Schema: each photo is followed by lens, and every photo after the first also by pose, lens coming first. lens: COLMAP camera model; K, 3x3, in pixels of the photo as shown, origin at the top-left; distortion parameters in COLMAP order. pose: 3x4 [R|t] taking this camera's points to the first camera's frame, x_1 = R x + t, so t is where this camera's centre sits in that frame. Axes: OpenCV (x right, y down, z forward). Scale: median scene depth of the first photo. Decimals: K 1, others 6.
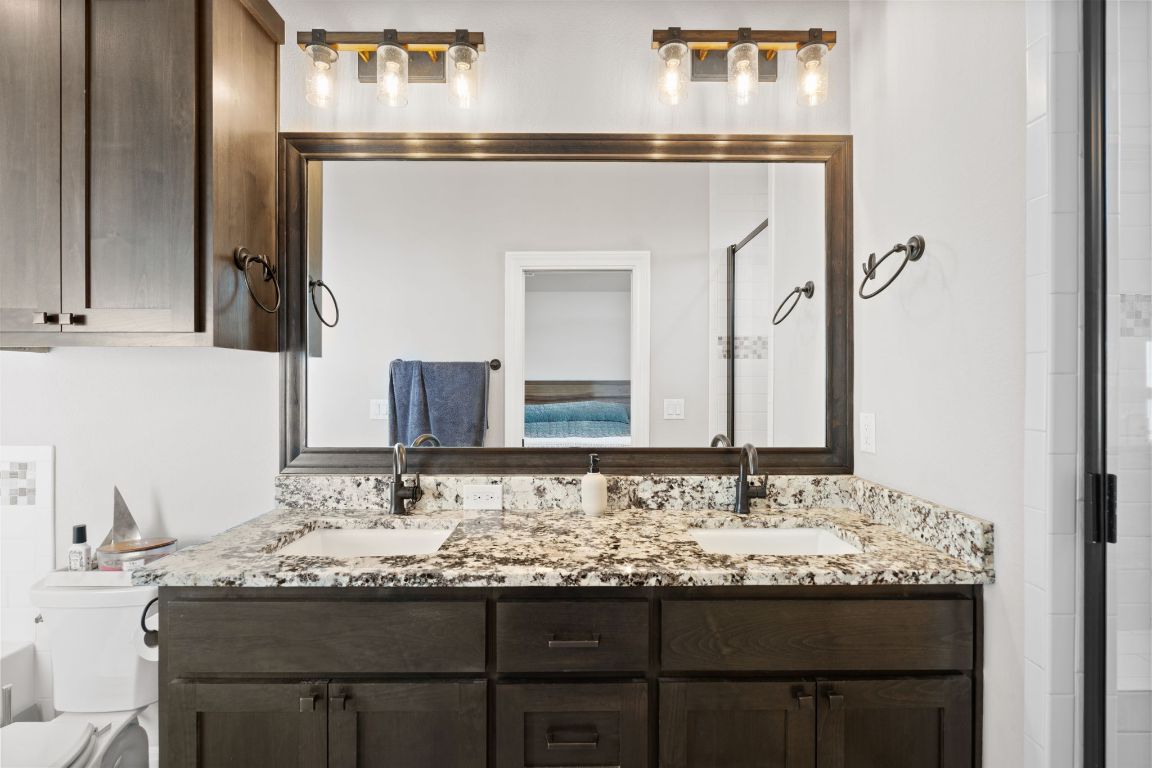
lens RADIAL K [[508.5, 0, 576.0], [0, 508.5, 384.0], [0, 0, 1]] dist [-0.004192, 0.000930]
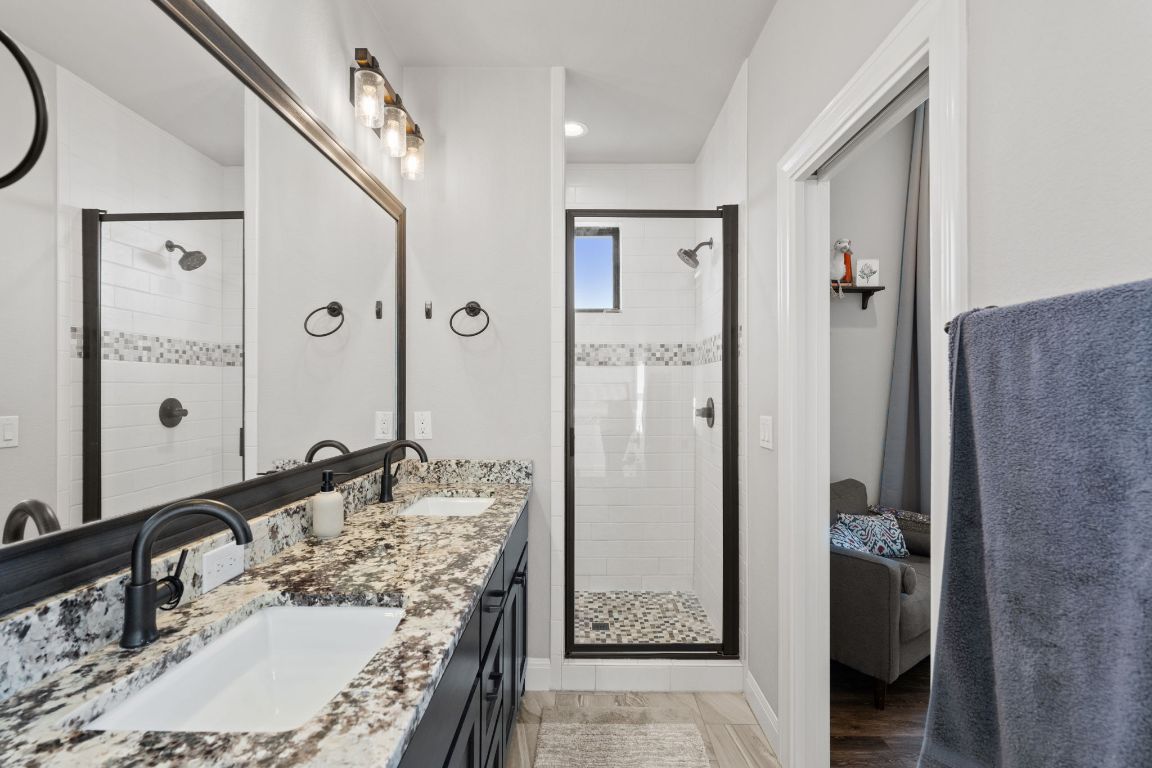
lens RADIAL K [[508.5, 0, 576.0], [0, 508.5, 384.0], [0, 0, 1]] dist [-0.004192, 0.000930]
pose [[0.041008, 0.010356, 0.999105, -0.967661], [0.003410, 0.999939, -0.010504, -0.004137], [-0.999153, 0.003837, 0.040970, 0.601658]]
